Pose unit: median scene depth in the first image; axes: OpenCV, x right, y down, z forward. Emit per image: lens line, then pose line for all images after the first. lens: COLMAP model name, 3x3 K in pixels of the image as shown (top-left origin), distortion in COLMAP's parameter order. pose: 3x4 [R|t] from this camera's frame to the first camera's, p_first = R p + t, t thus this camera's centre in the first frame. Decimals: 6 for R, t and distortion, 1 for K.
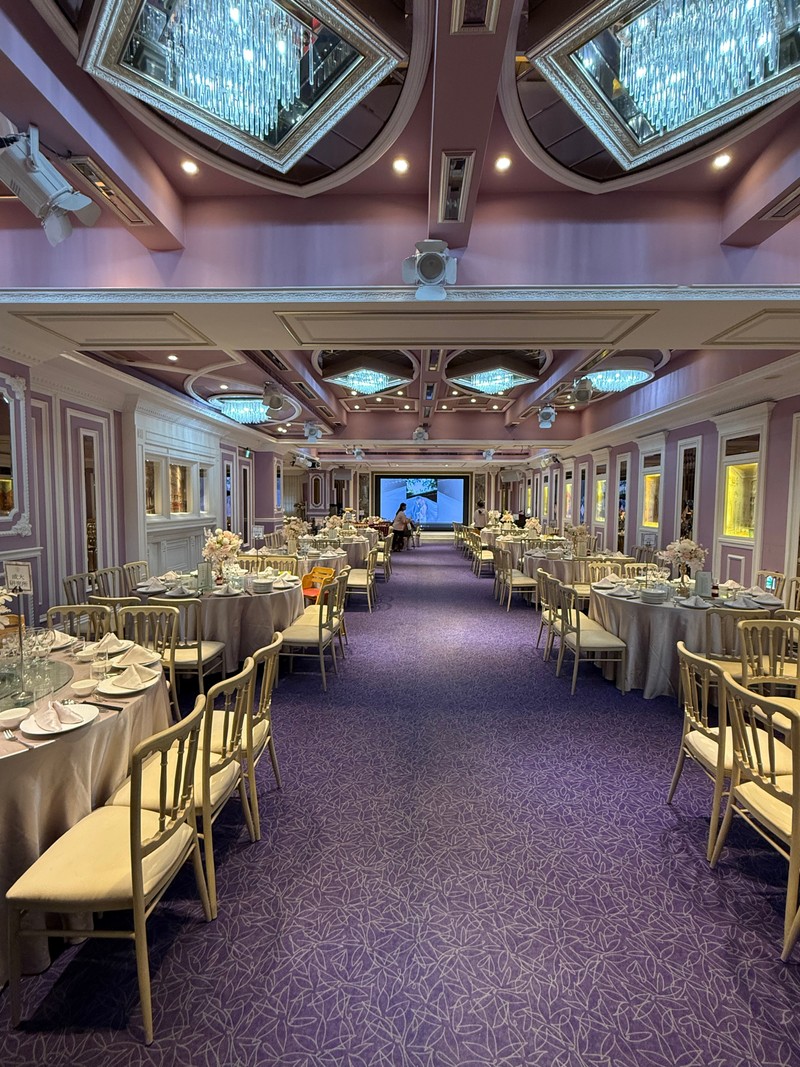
lens RADIAL K [[497.0, 0, 400.0], [0, 497.0, 533.5], [0, 0, 1]] dist [-0.001607, -0.000042]
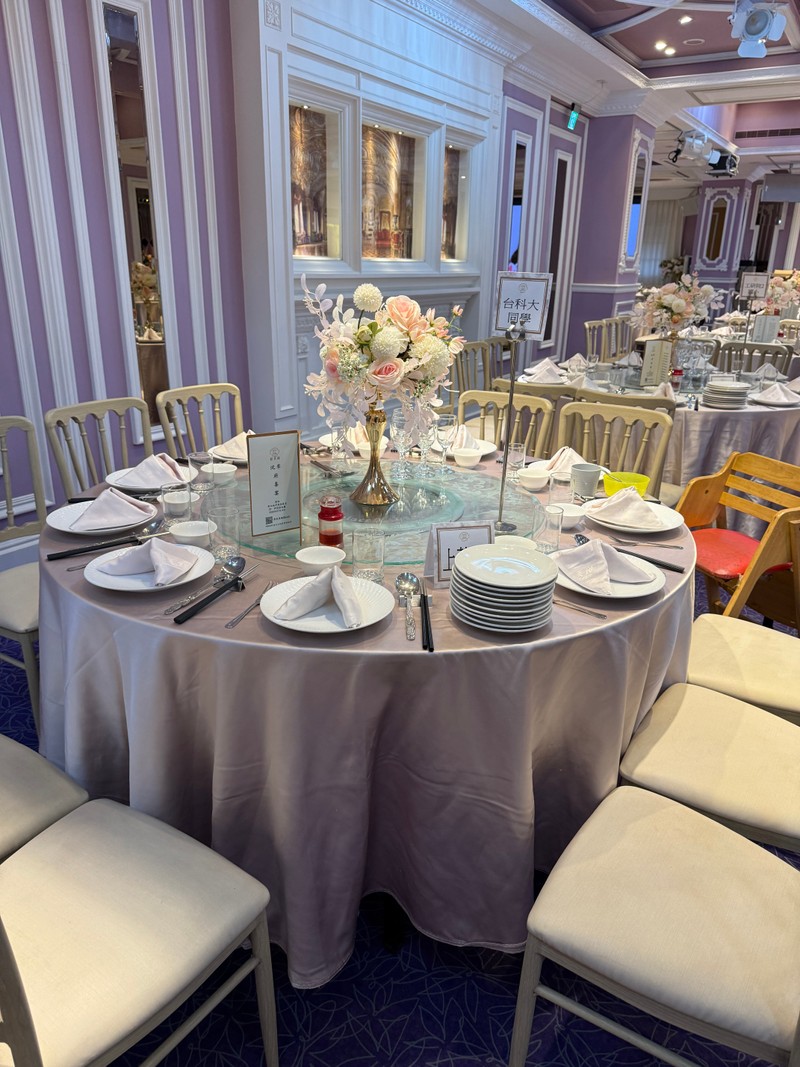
lens RADIAL K [[760.1, 0, 400.0], [0, 760.1, 533.5], [0, 0, 1]] dist [0.052186, -0.067282]
pose [[0.870323, 0.175124, -0.460294, -0.094446], [-0.045332, 0.959160, 0.279209, 0.001059], [0.490391, -0.222136, 0.842717, 0.390616]]
